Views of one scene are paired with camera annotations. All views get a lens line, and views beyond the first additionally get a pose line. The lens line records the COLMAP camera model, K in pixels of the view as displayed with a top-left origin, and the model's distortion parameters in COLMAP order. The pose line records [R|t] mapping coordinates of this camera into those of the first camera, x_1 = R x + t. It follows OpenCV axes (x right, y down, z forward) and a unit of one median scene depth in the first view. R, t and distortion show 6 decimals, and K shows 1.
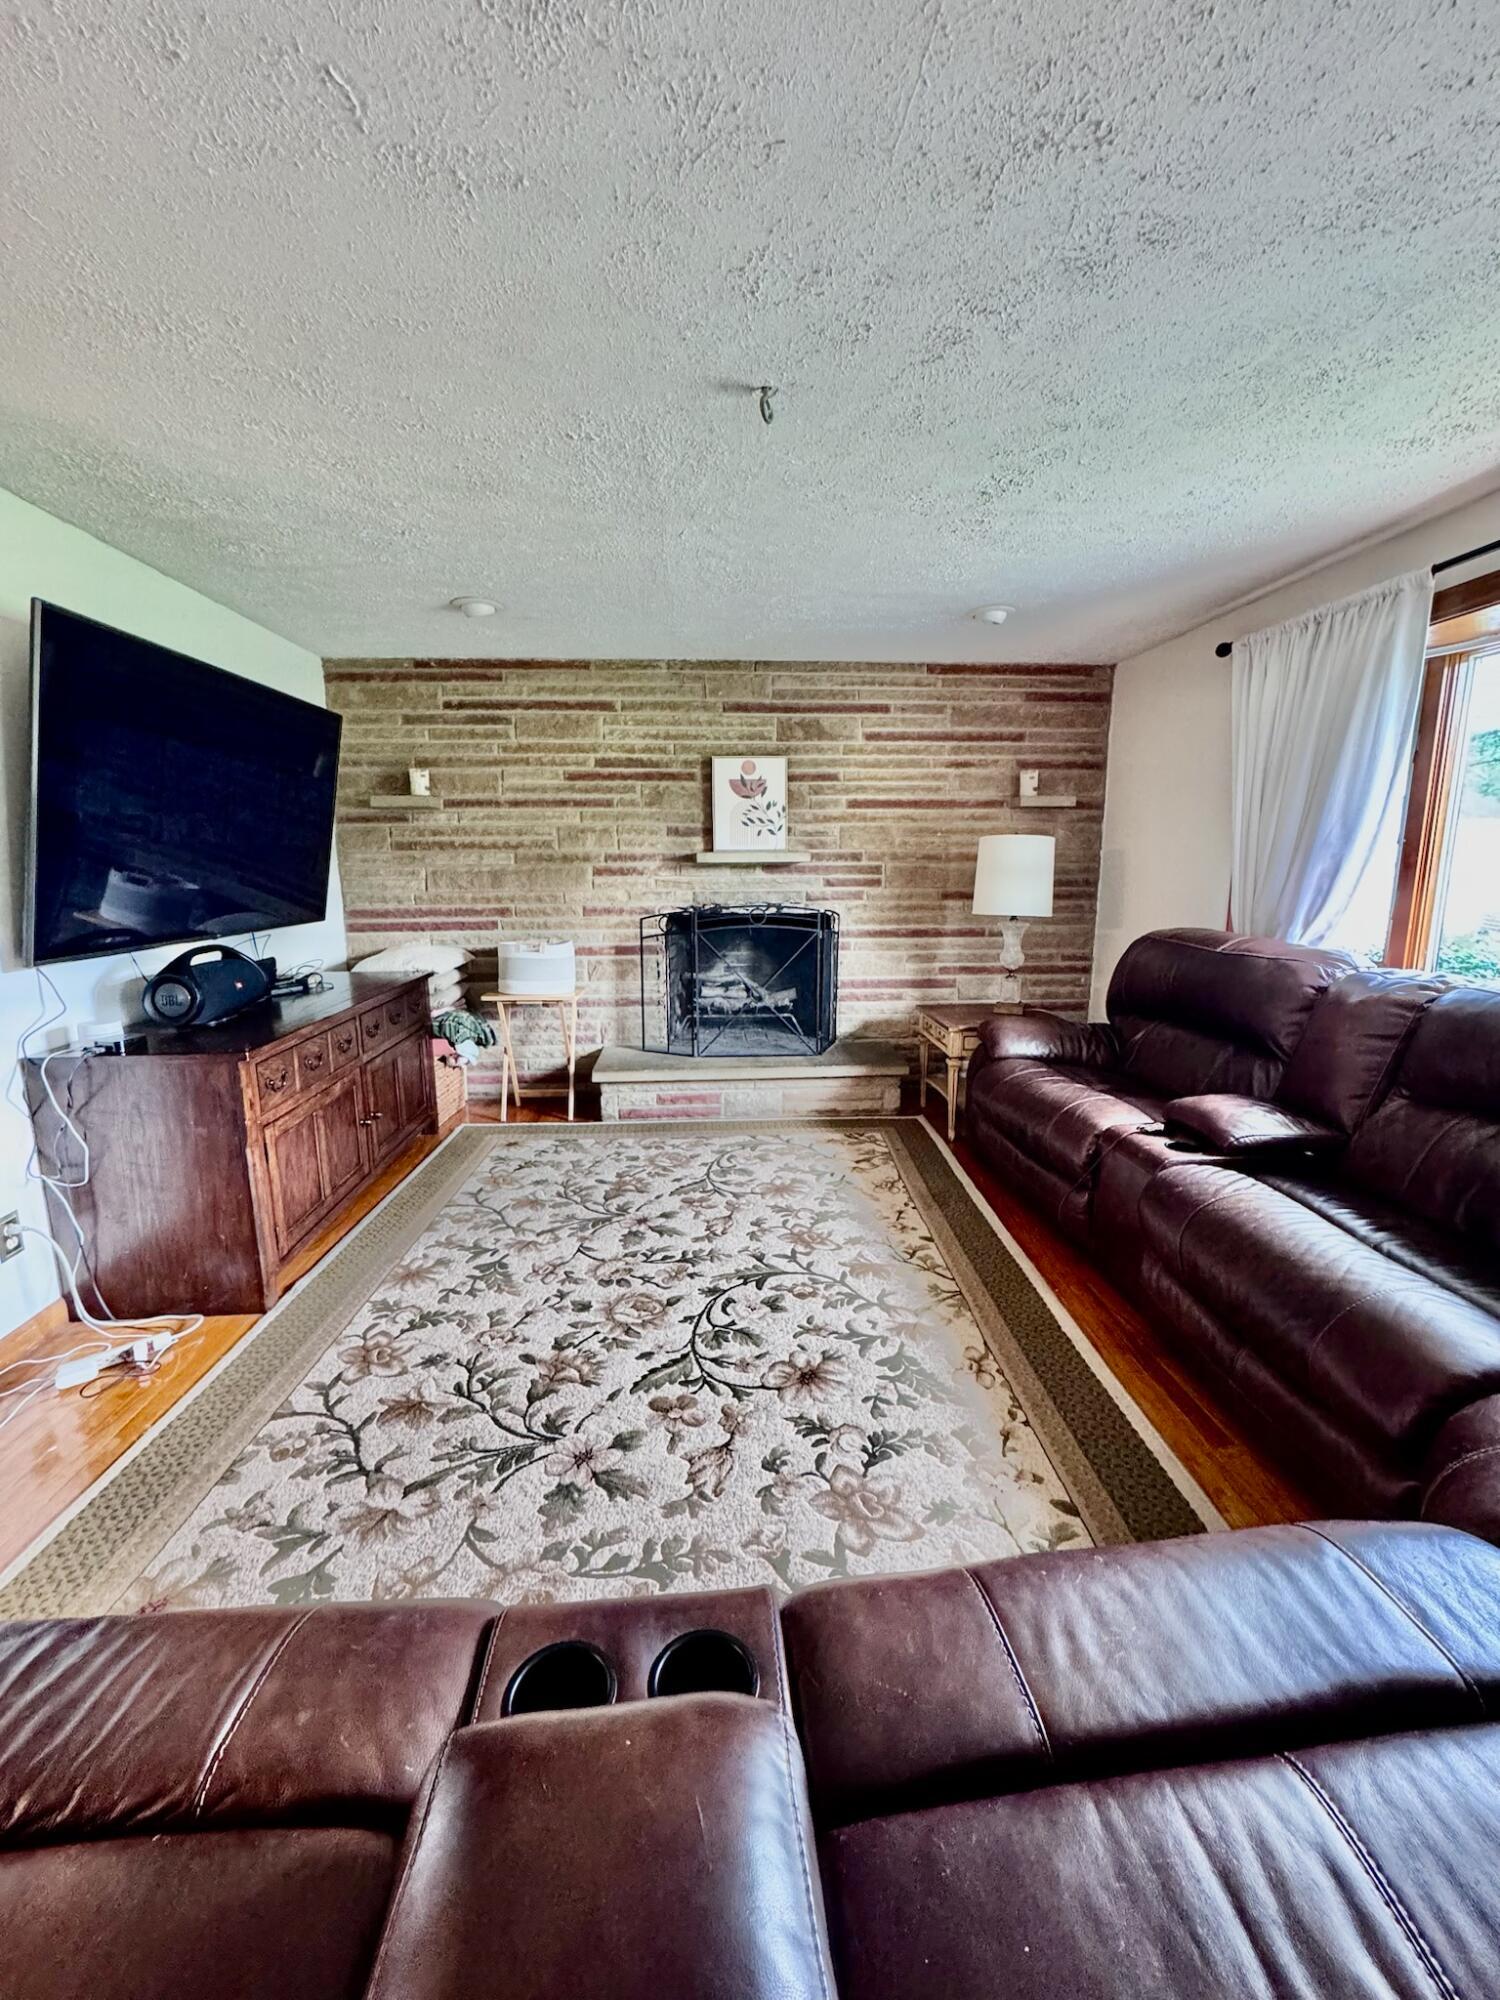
lens RADIAL K [[793.9, 0, 749.3], [0, 793.9, 996.5], [0, 0, 1]] dist [-0.004669, 0.000661]
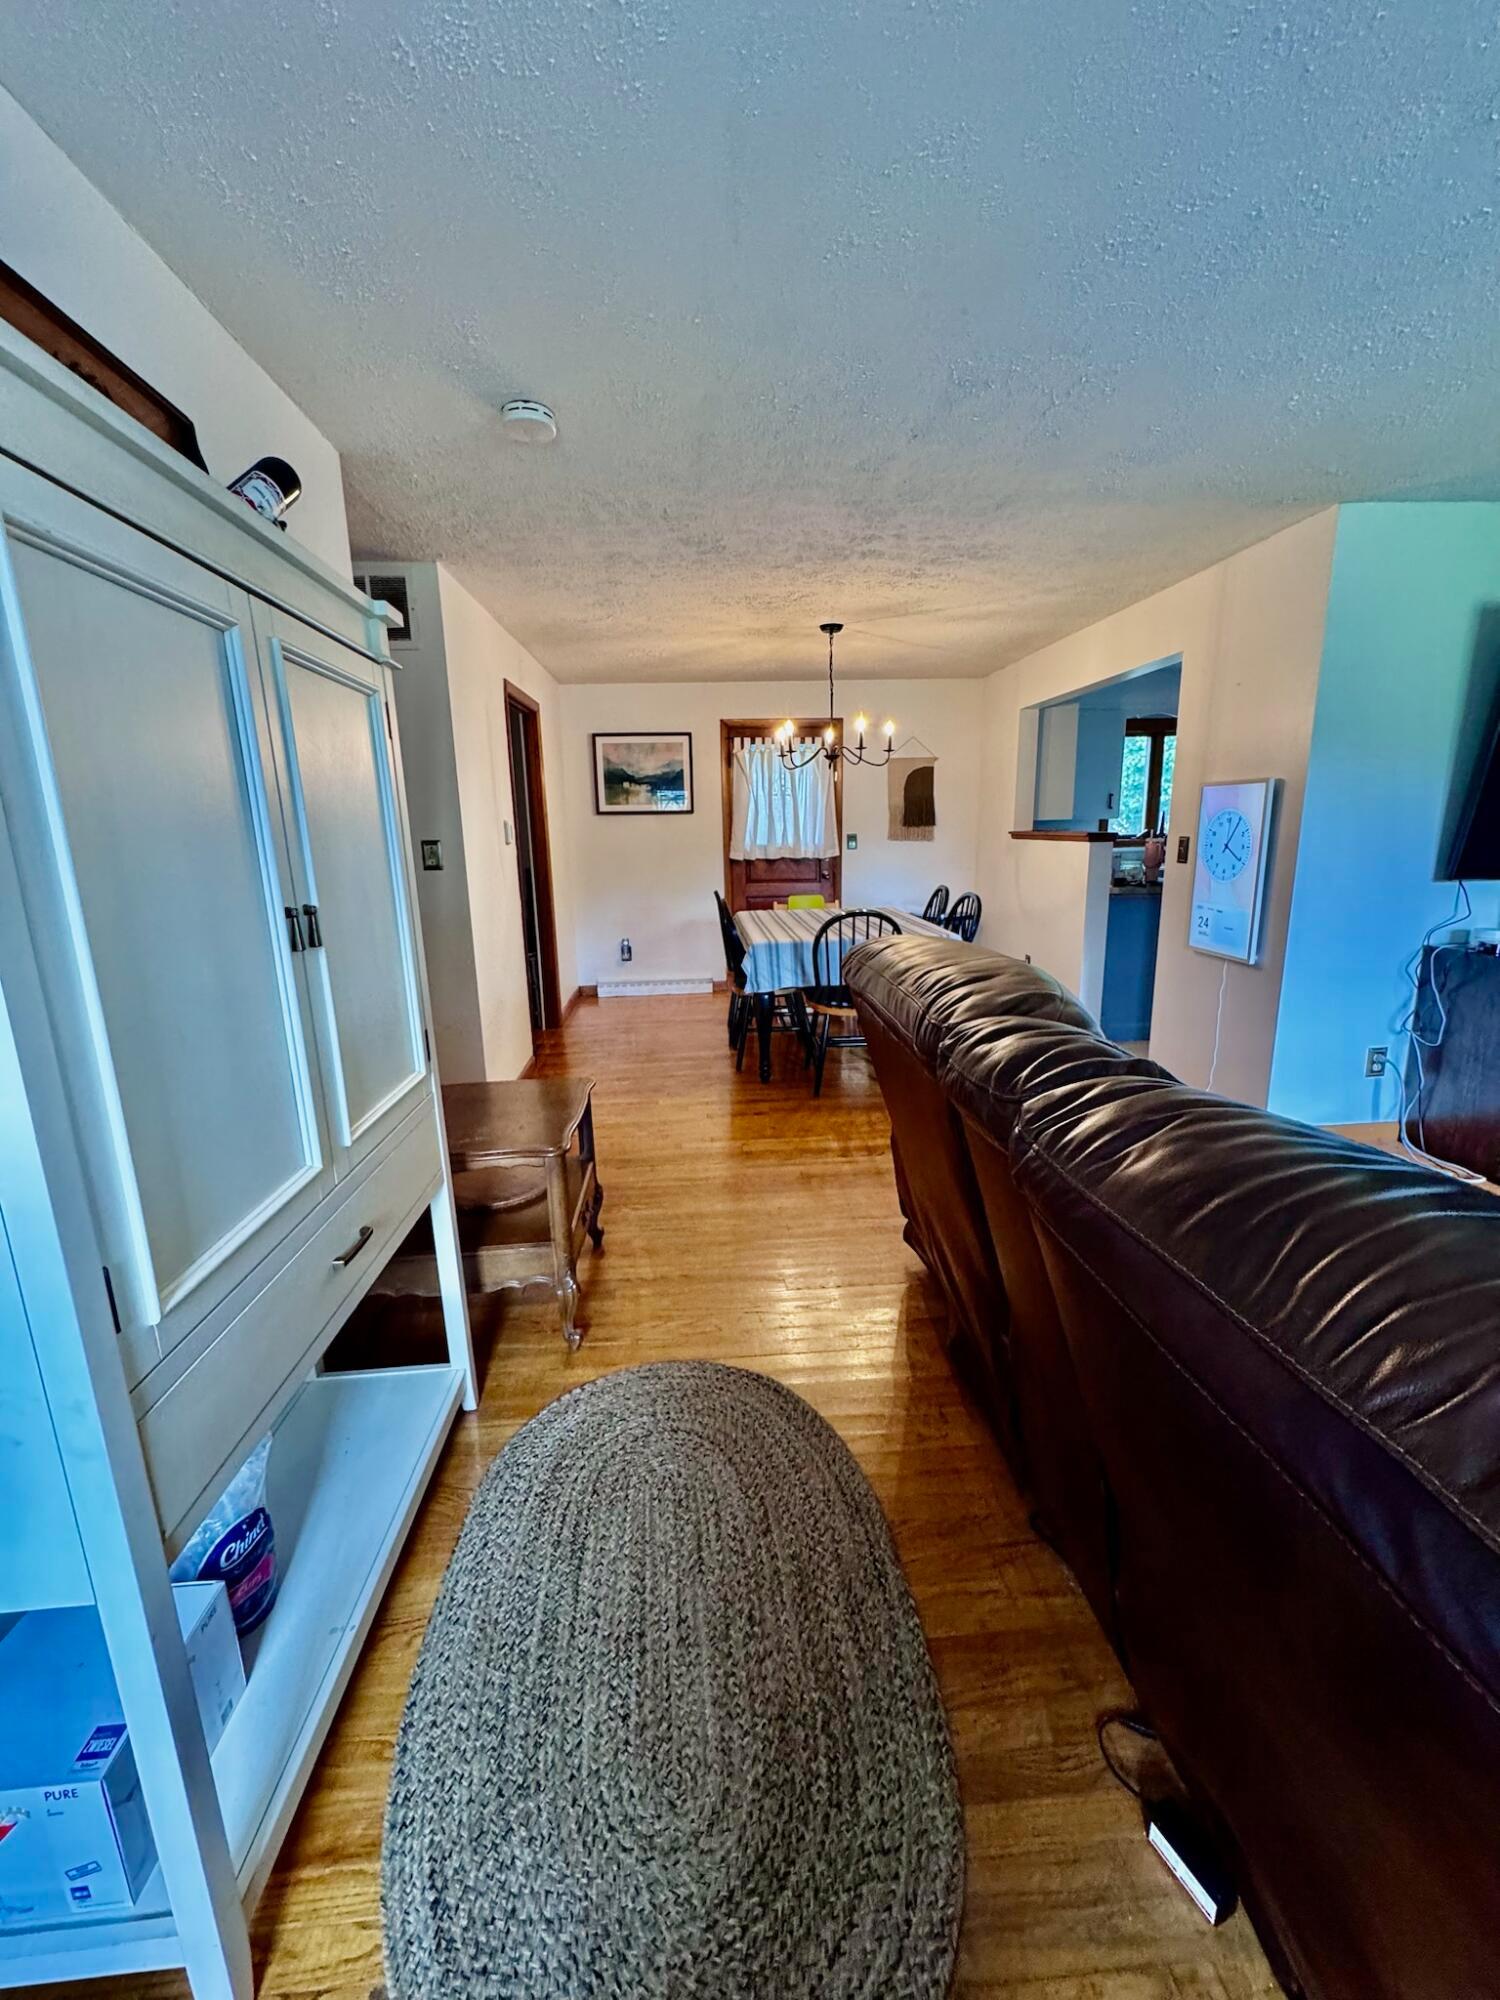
lens RADIAL K [[793.9, 0, 760.0], [0, 793.9, 996.0], [0, 0, 1]] dist [-0.004669, 0.000661]
pose [[0.010744, 0.212822, -0.977032, 0.242548], [-0.143657, 0.967281, 0.209118, 0.022075], [0.989569, 0.138111, 0.040966, -0.109637]]
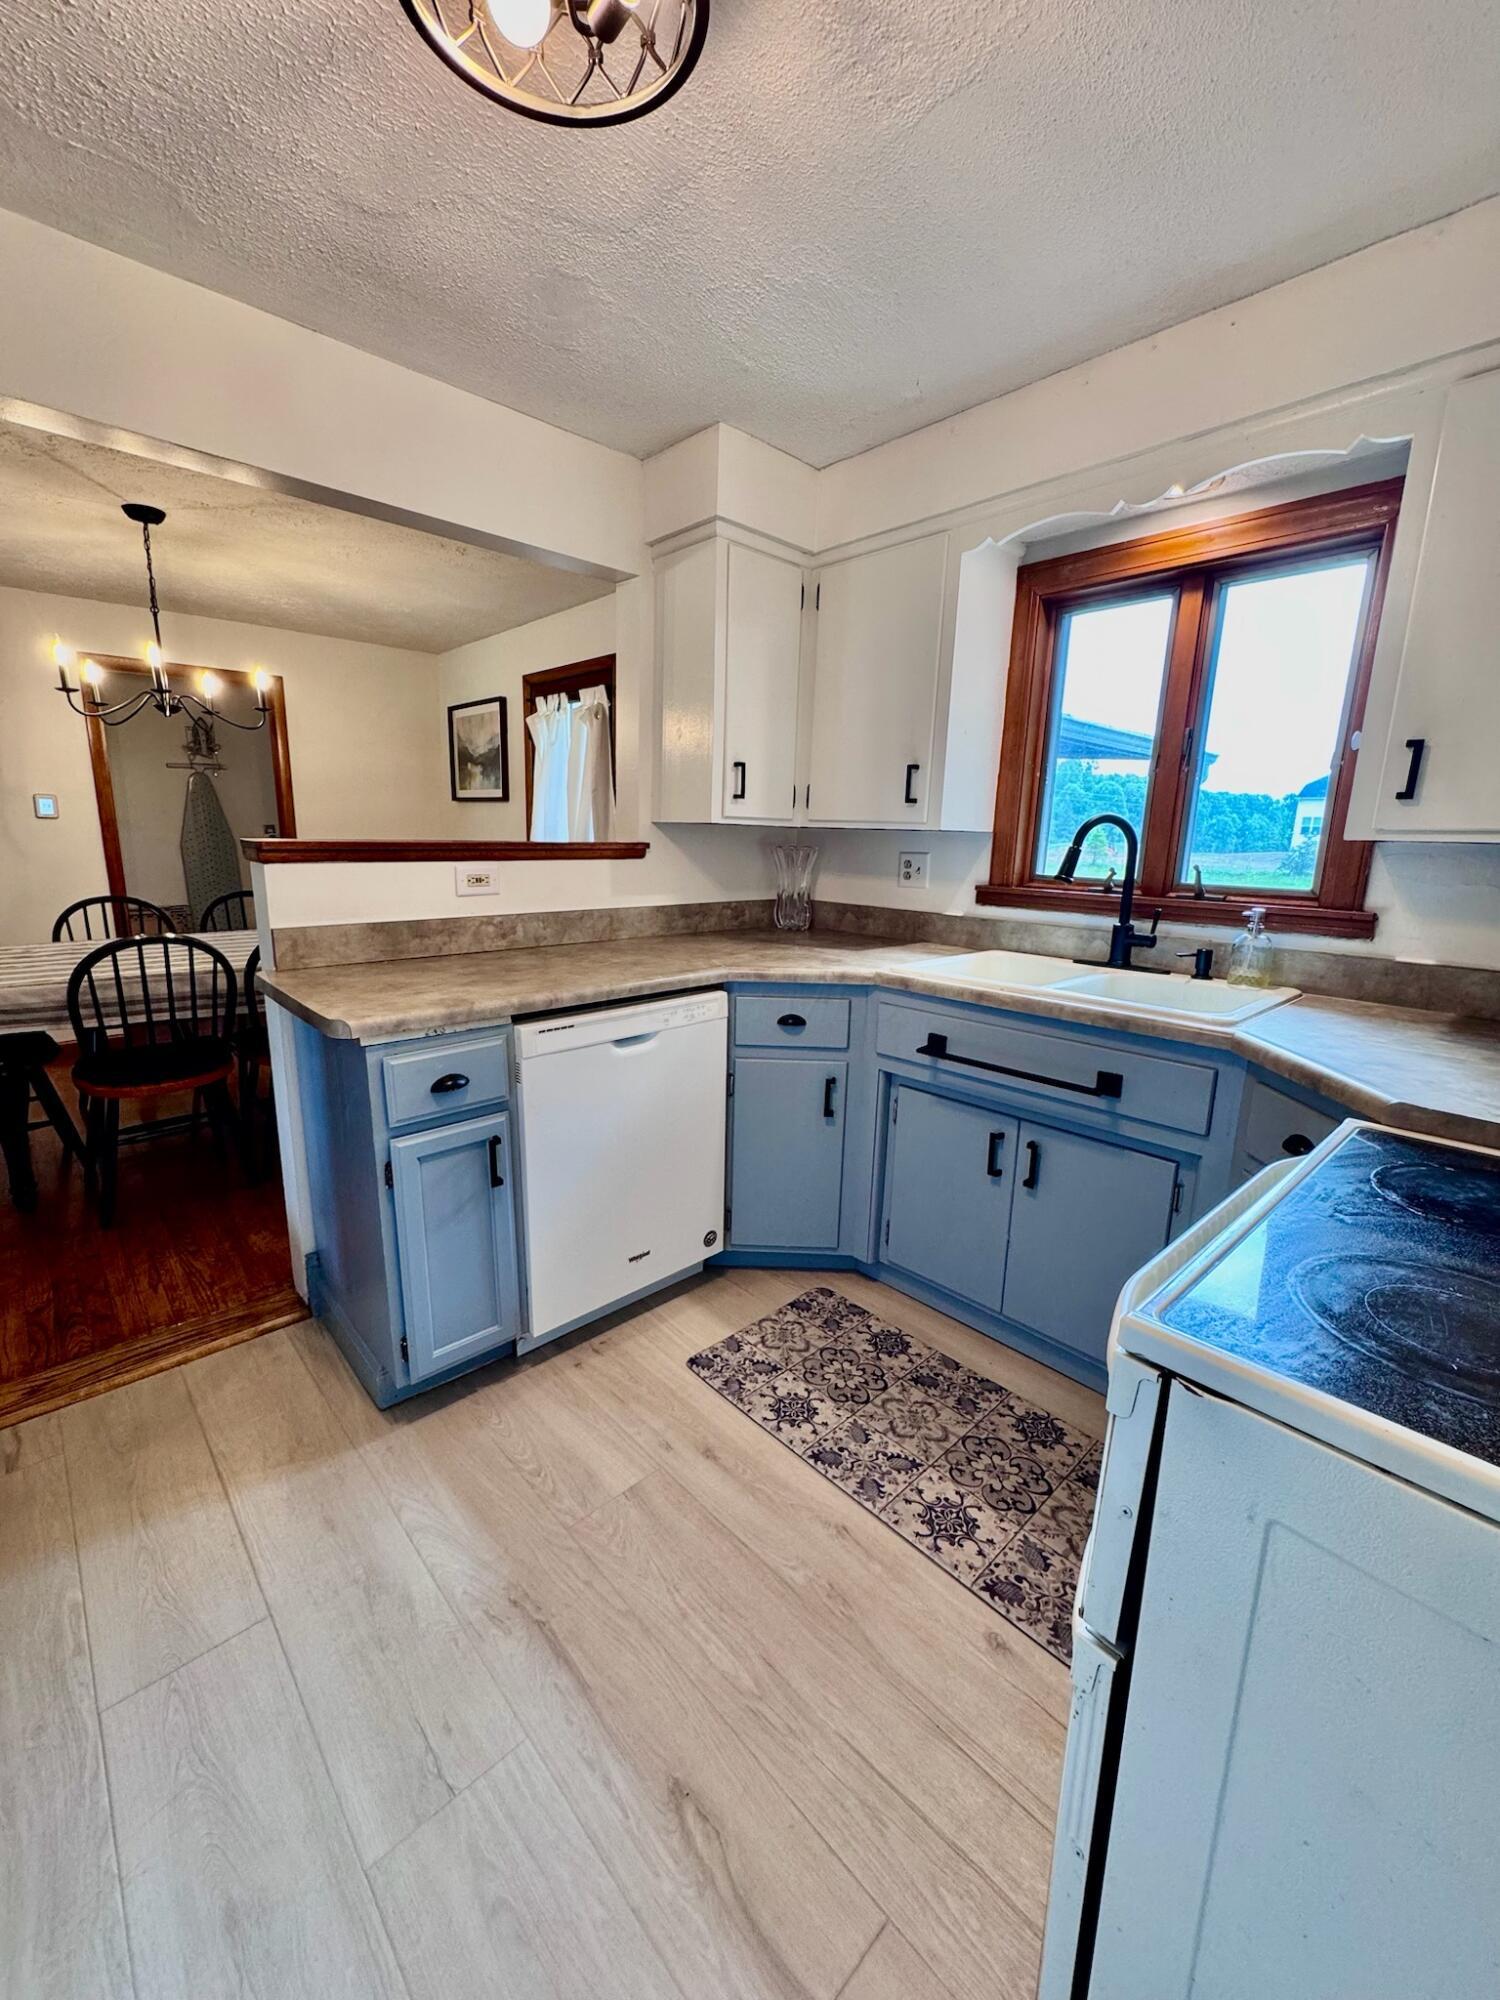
lens RADIAL K [[793.9, 0, 746.1], [0, 793.9, 998.9], [0, 0, 1]] dist [-0.004669, 0.000661]
pose [[-0.782297, 0.115063, -0.612186, -0.798029], [-0.126111, 0.933183, 0.336550, -0.142824], [0.610006, 0.340486, -0.715515, 0.911428]]
